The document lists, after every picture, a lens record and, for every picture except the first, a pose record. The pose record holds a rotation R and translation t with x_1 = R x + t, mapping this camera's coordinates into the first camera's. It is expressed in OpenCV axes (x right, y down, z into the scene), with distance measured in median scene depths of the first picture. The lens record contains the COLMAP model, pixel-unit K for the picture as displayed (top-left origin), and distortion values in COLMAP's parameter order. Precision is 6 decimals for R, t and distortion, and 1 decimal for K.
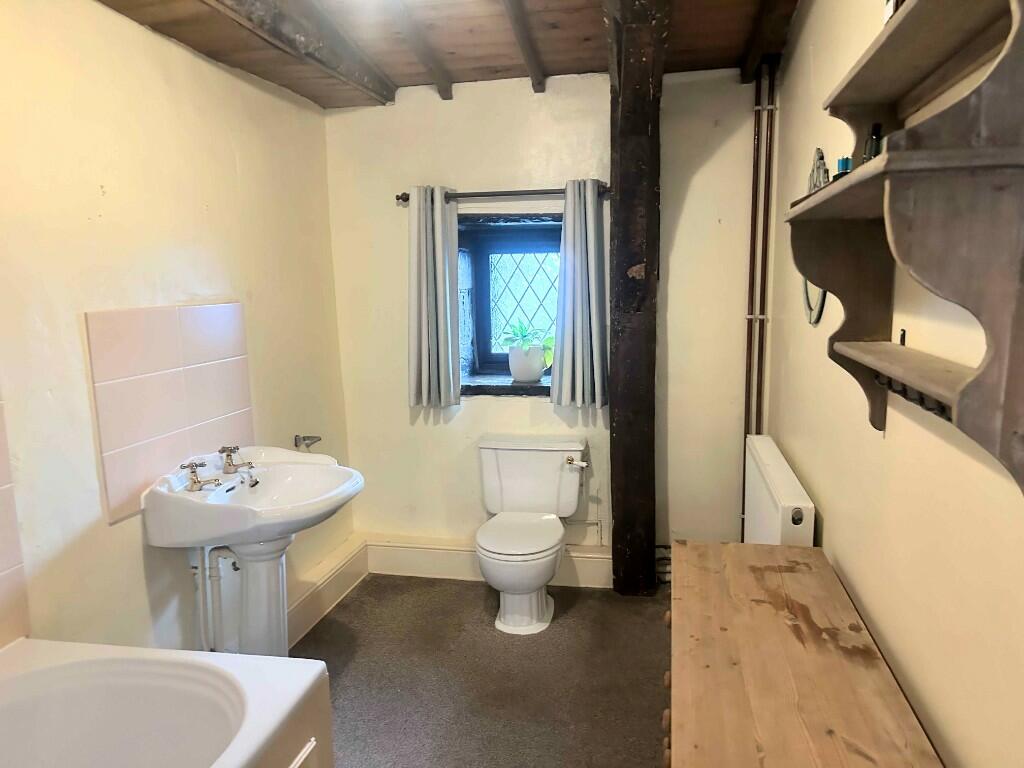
lens RADIAL K [[774.7, 0, 511.9], [0, 774.7, 383.5], [0, 0, 1]] dist [-0.003575, -0.001548]
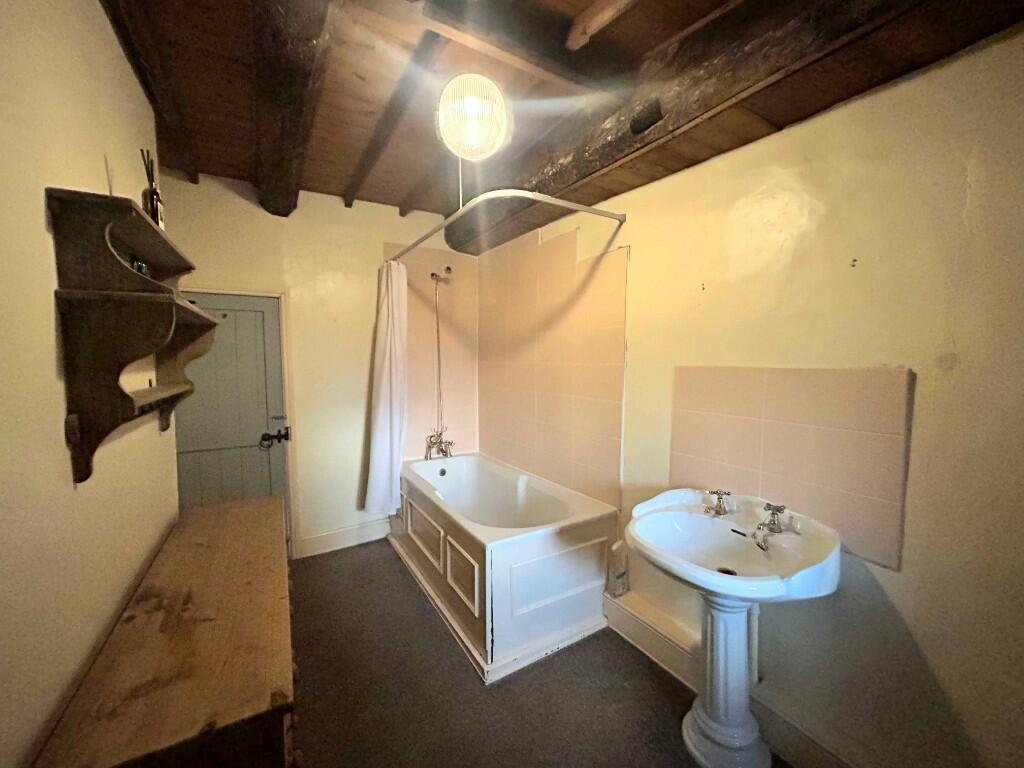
lens RADIAL K [[413.1, 0, 512.0], [0, 413.1, 382.1], [0, 0, 1]] dist [-0.005188, -0.000485]
pose [[-0.745178, 0.056638, -0.664456, 0.400782], [-0.071613, 0.983829, 0.164174, -0.234397], [0.663009, 0.169922, -0.729071, 1.861254]]
